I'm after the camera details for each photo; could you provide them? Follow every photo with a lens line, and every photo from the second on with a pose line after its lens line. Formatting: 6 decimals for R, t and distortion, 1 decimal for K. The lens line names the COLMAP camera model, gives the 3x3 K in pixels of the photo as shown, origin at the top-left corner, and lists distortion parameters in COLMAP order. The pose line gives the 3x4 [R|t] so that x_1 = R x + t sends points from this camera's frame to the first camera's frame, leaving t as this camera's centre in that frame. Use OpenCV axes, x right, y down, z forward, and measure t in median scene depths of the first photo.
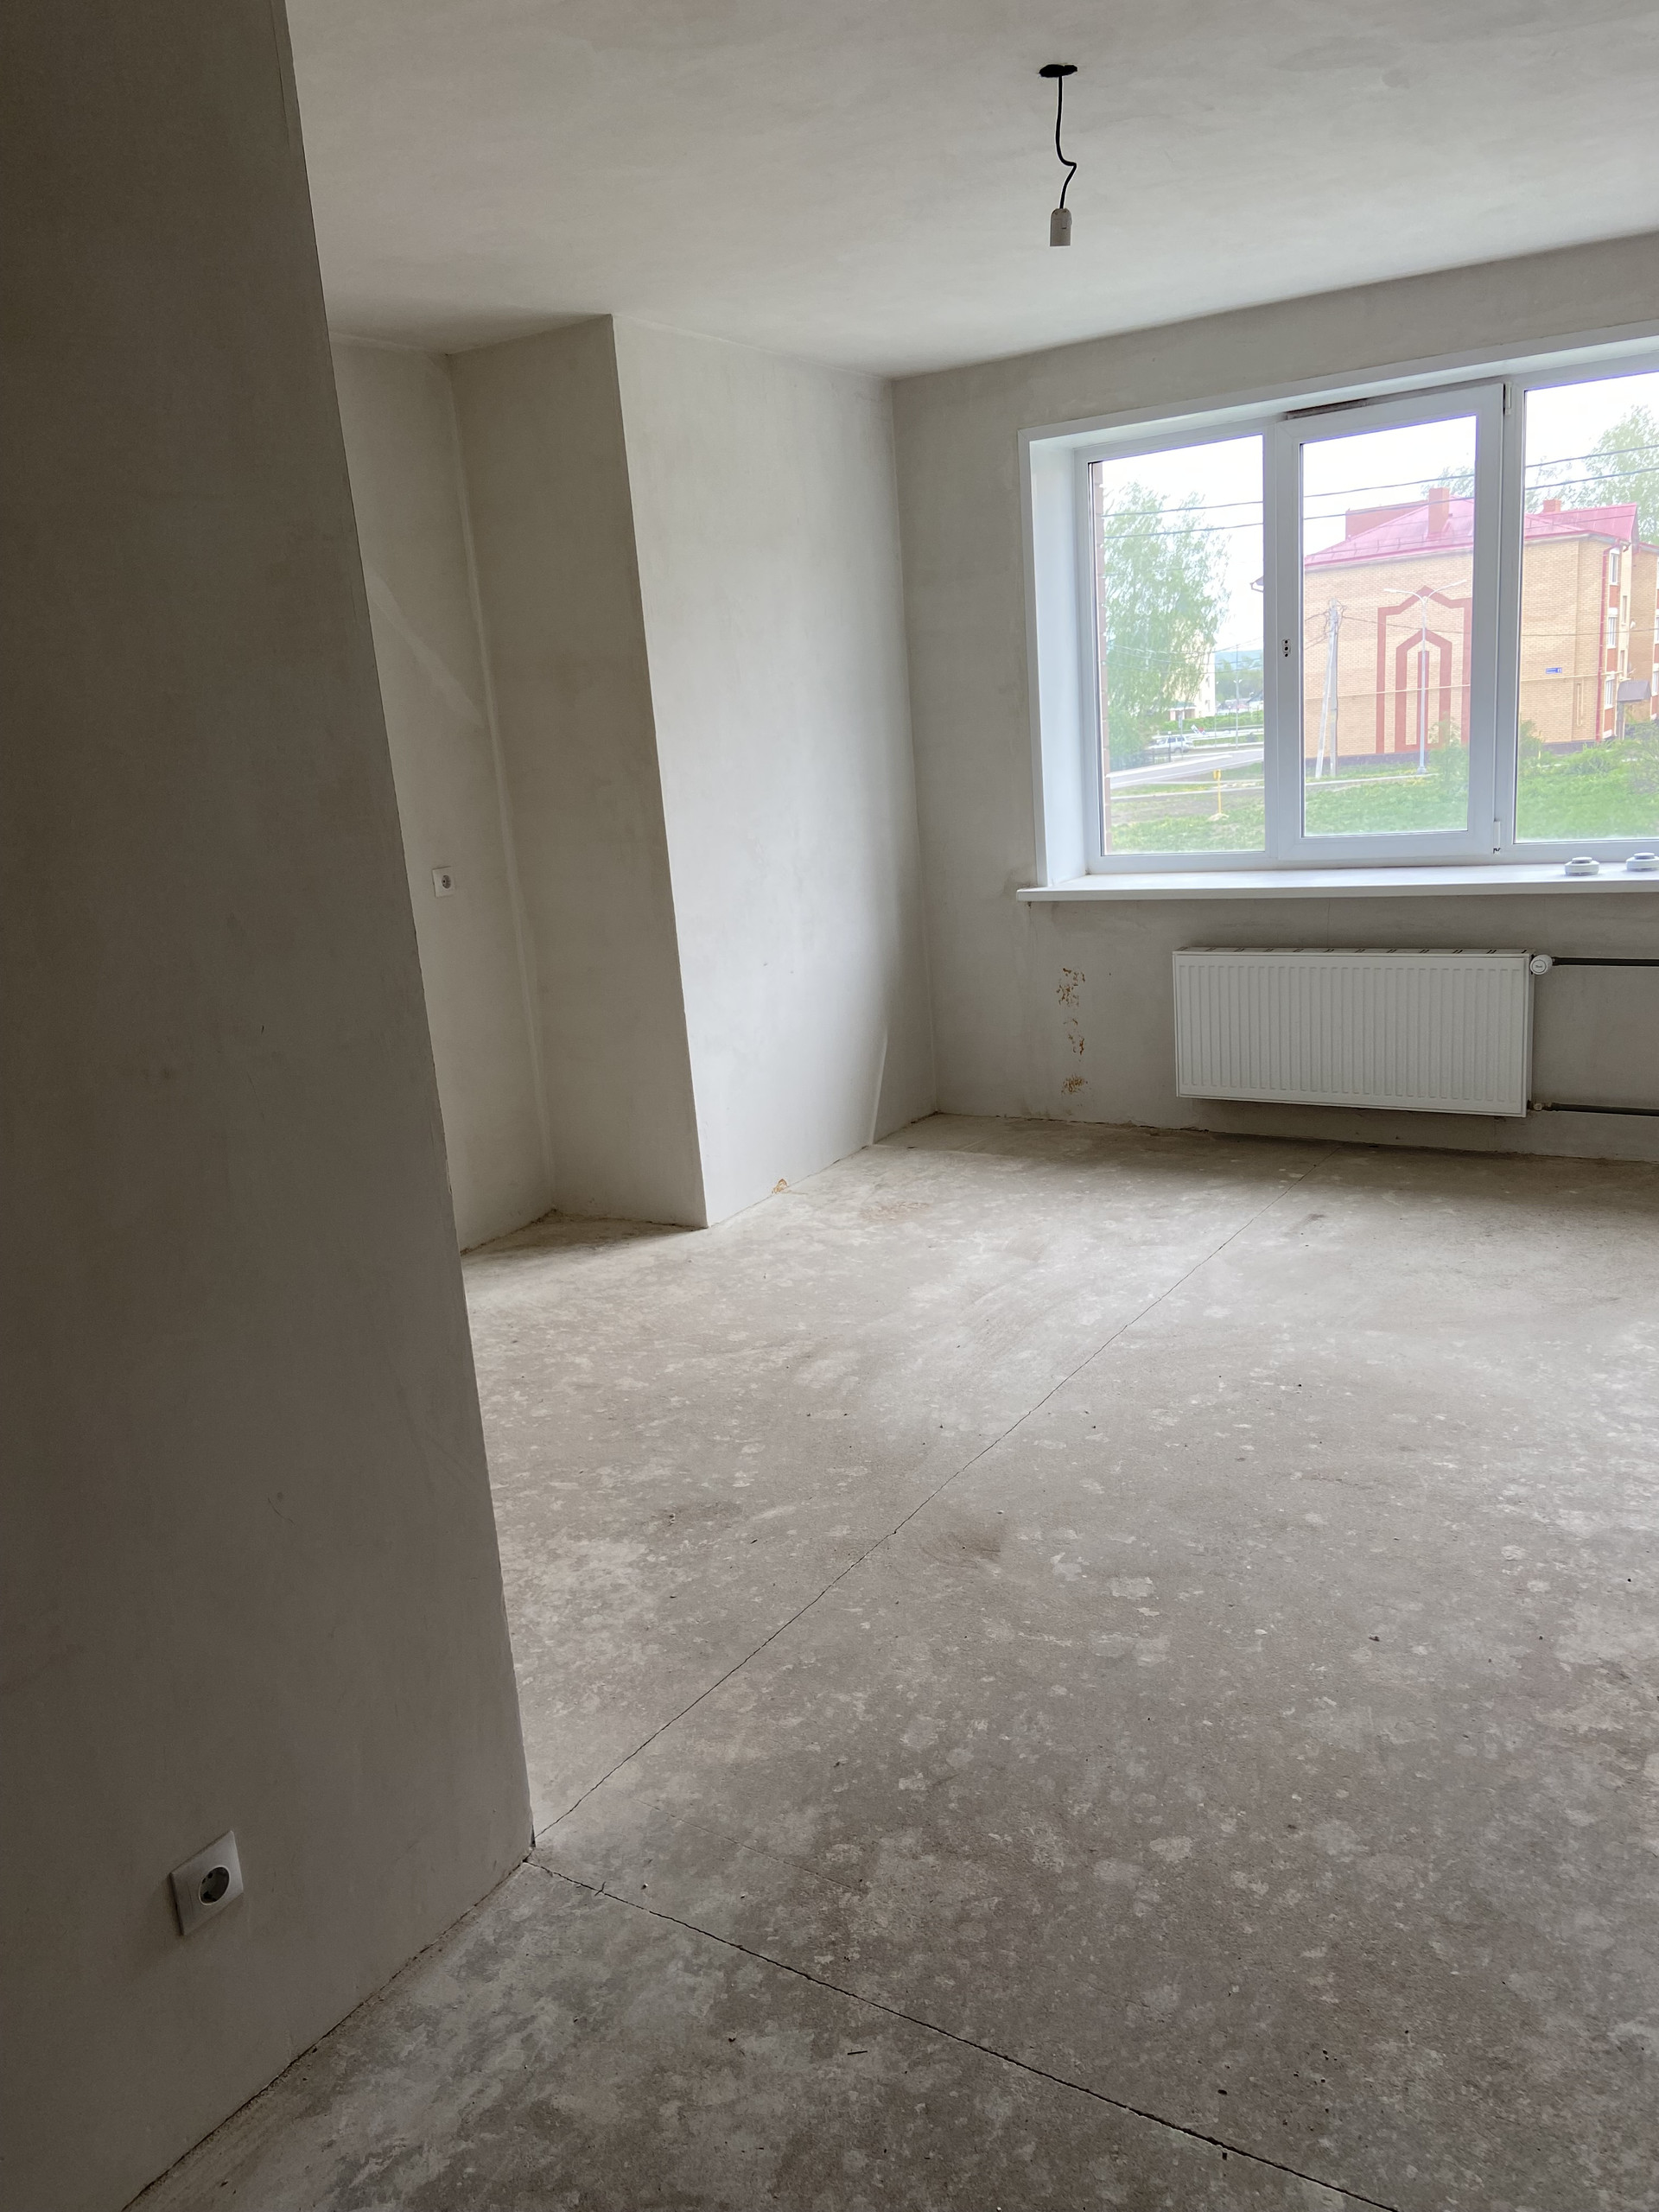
lens RADIAL K [[1674.3, 0, 839.3], [0, 1674.3, 1105.4], [0, 0, 1]] dist [0.126096, -0.159377]
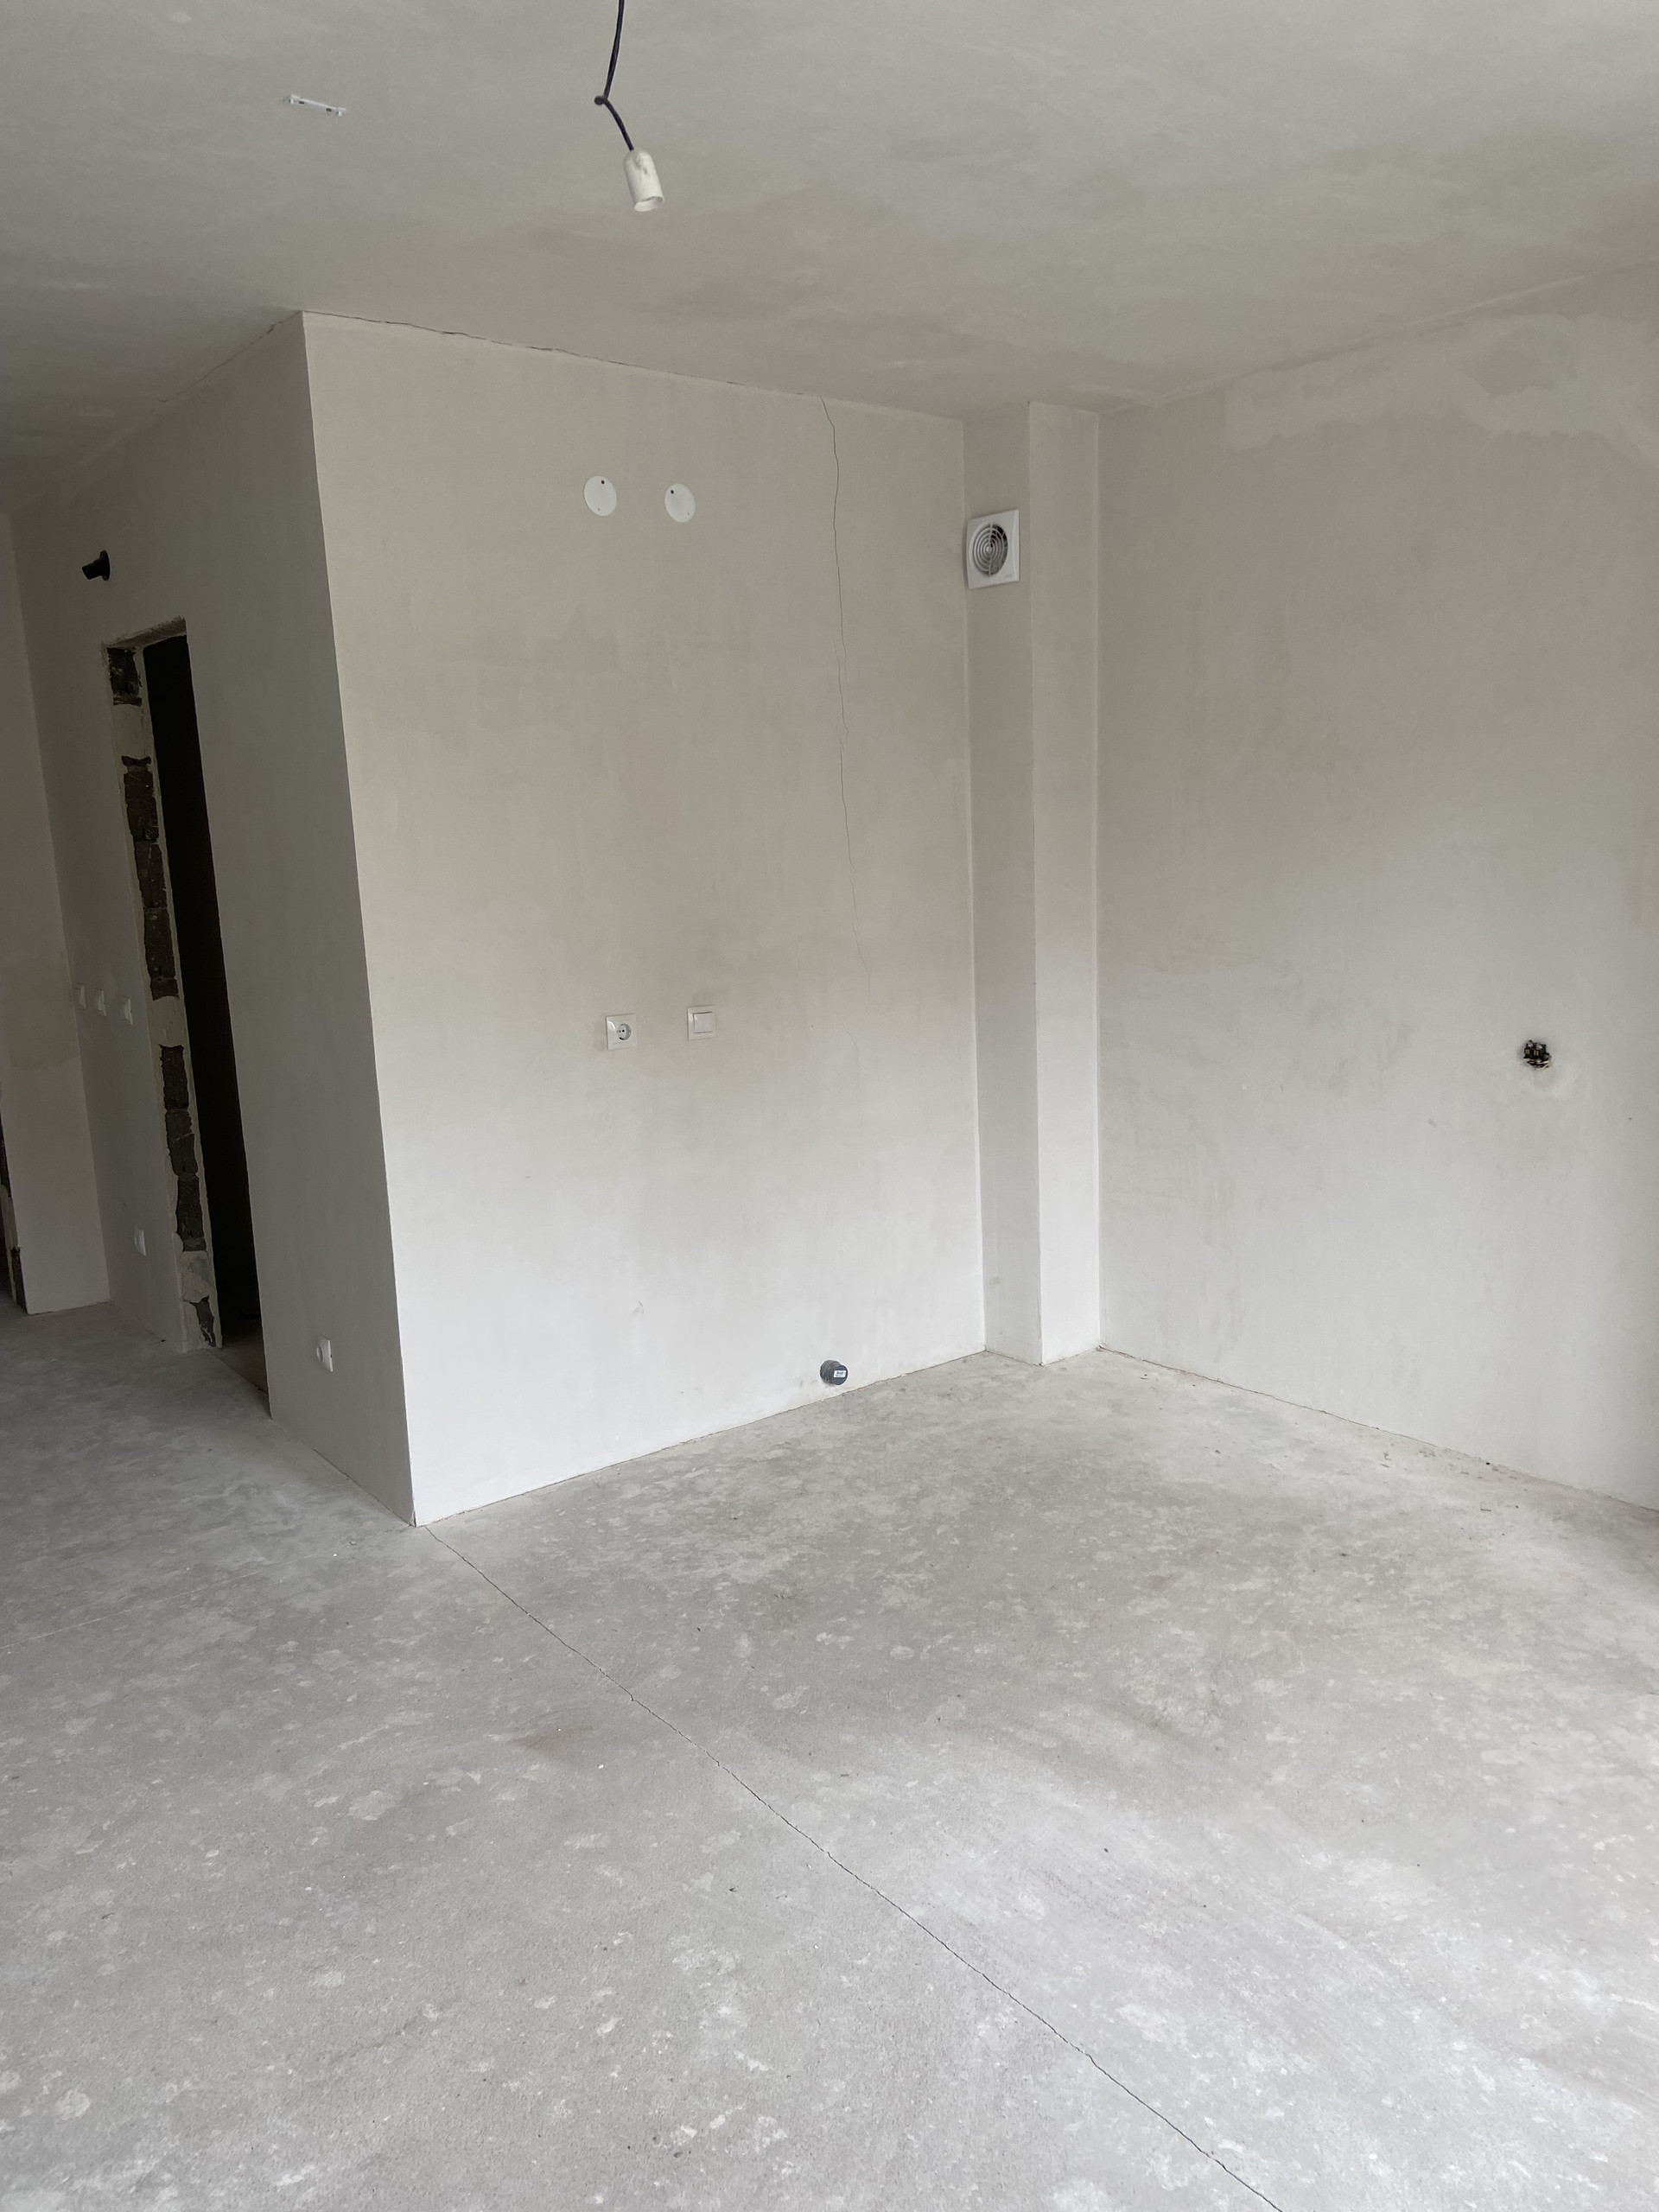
lens RADIAL K [[1674.3, 0, 839.3], [0, 1674.3, 1105.4], [0, 0, 1]] dist [0.126096, -0.159377]
pose [[-0.351979, 0.247546, -0.902680, 0.784649], [-0.153410, 0.936096, 0.316528, -0.384251], [0.923350, 0.249891, -0.291510, 1.332978]]
